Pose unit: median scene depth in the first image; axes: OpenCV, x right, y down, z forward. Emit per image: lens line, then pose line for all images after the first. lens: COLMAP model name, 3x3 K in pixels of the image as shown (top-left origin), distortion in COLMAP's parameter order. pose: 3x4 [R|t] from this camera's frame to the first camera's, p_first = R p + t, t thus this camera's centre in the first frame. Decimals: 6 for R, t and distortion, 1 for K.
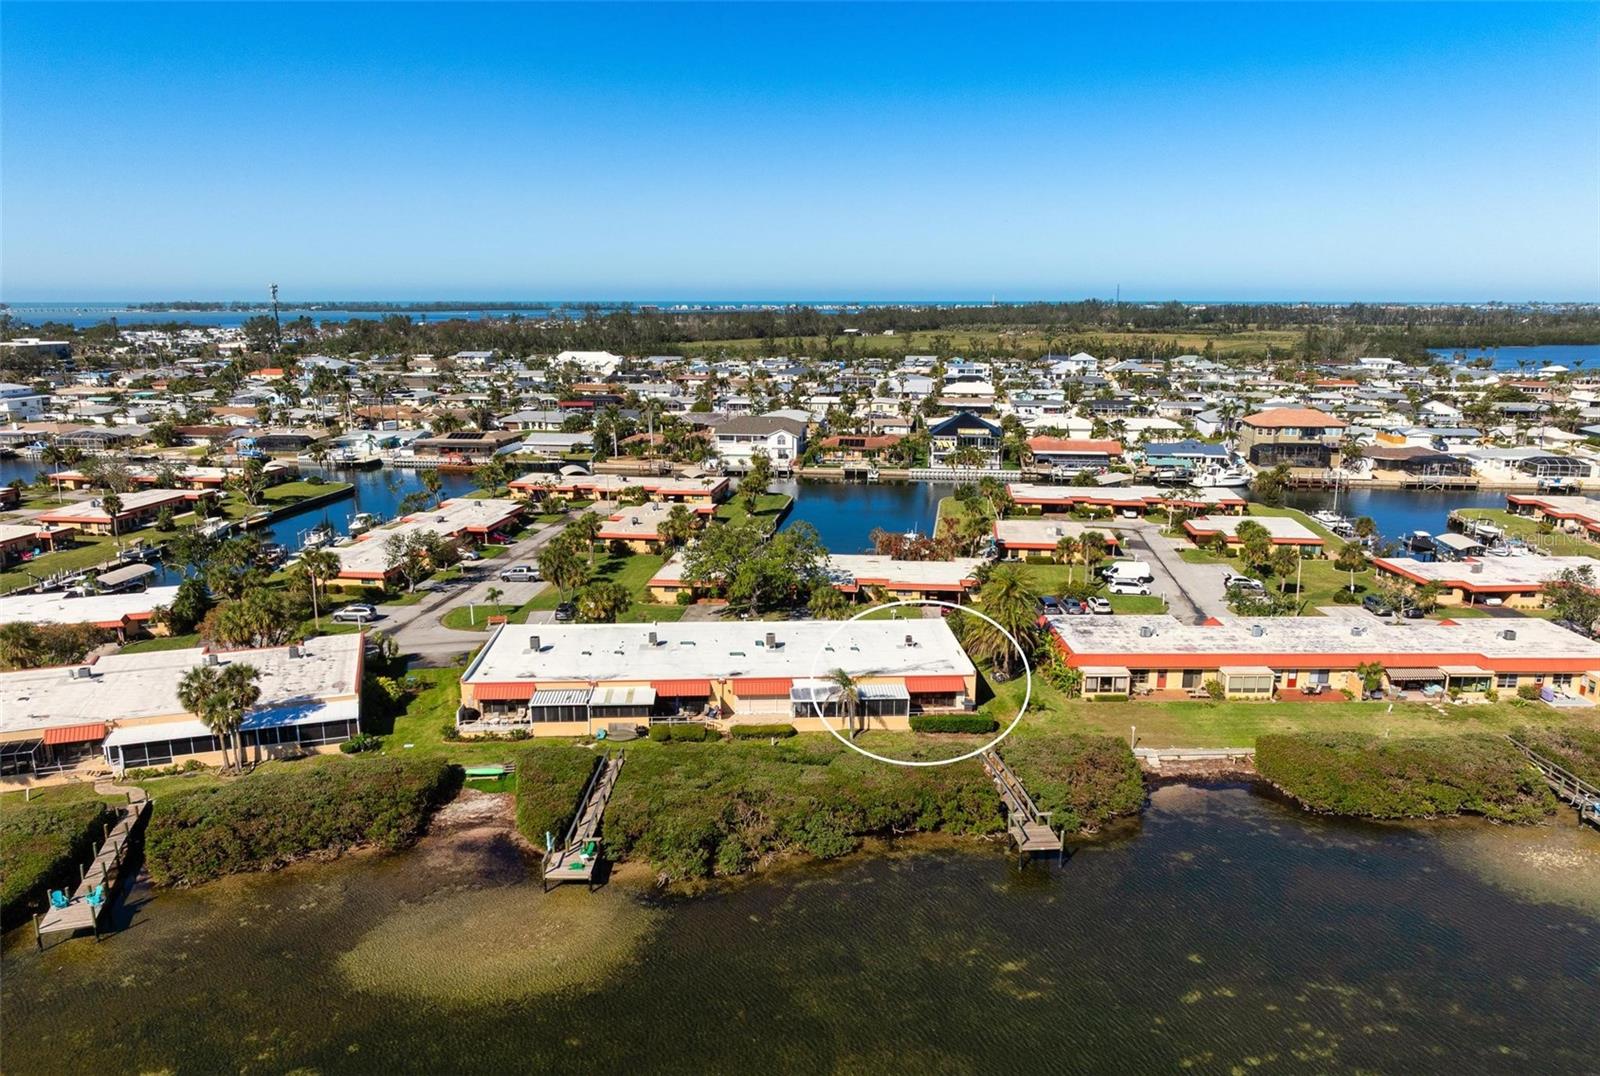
lens RADIAL K [[1115.3, 0, 809.0], [0, 1115.3, 545.5], [0, 0, 1]] dist [-0.002472, 0.001776]
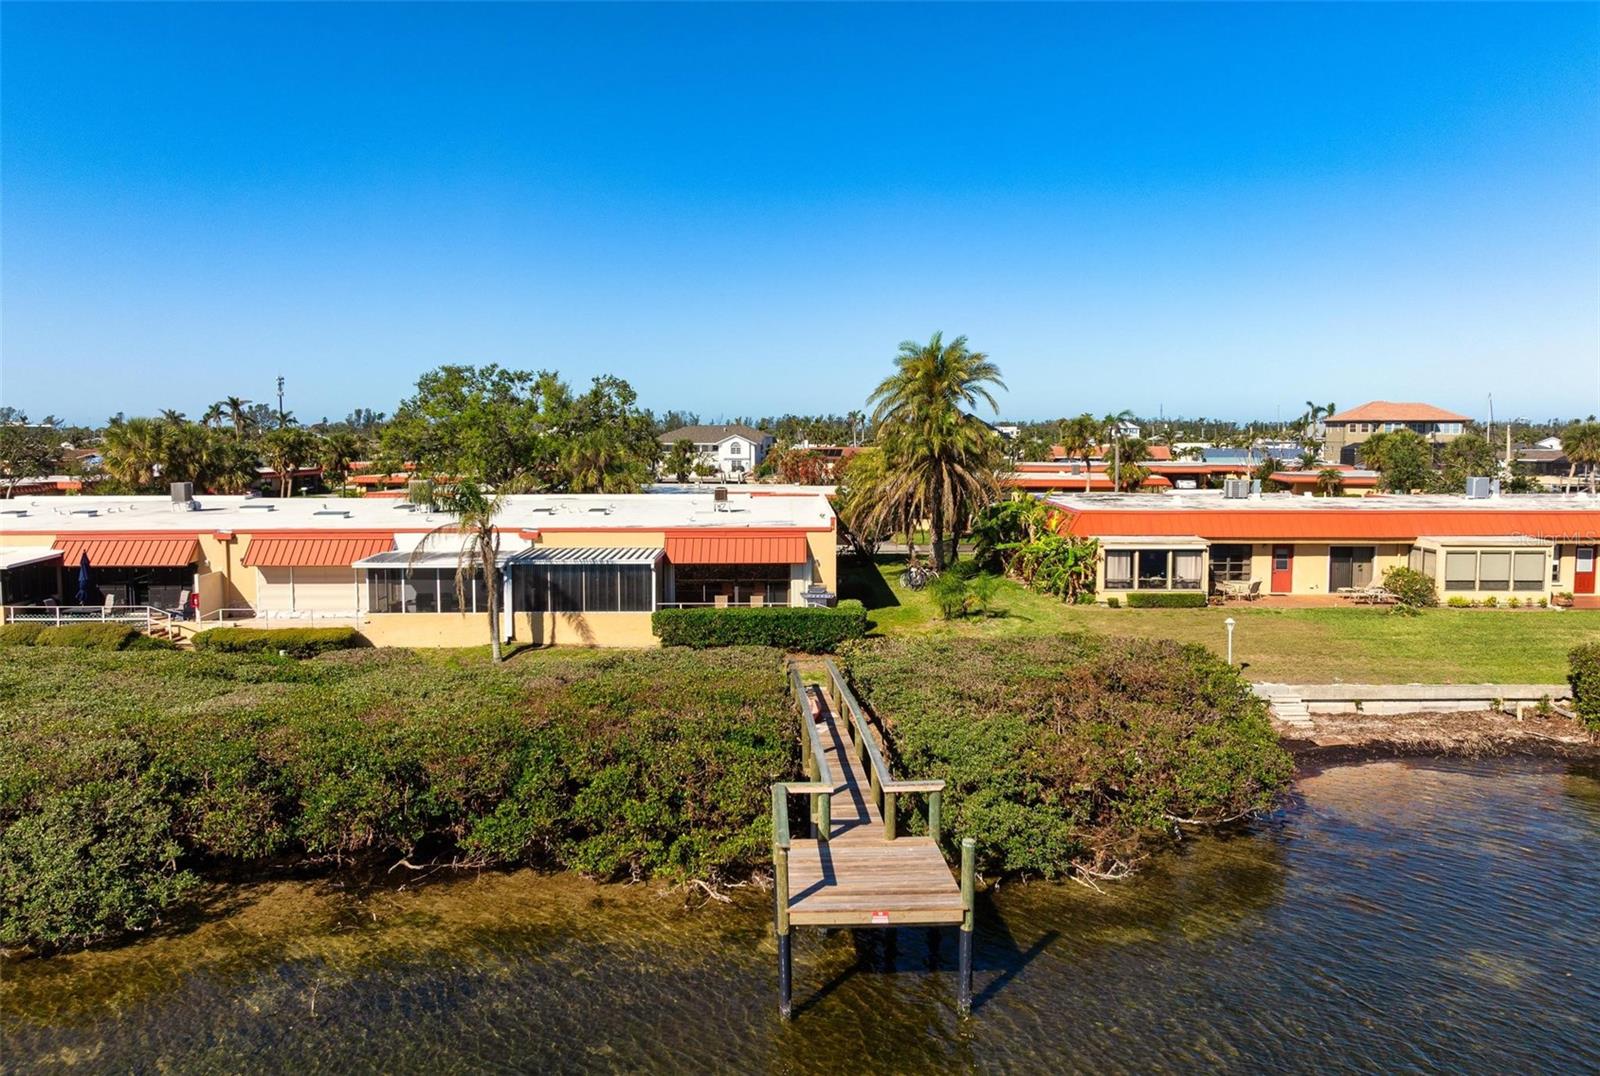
lens RADIAL K [[1115.3, 0, 805.6], [0, 1115.3, 527.9], [0, 0, 1]] dist [-0.002472, 0.001776]
pose [[0.999021, -0.002940, -0.044148, 0.156934], [-0.002860, 0.991413, -0.130738, 0.170922], [0.044153, 0.130736, 0.990433, 0.586690]]
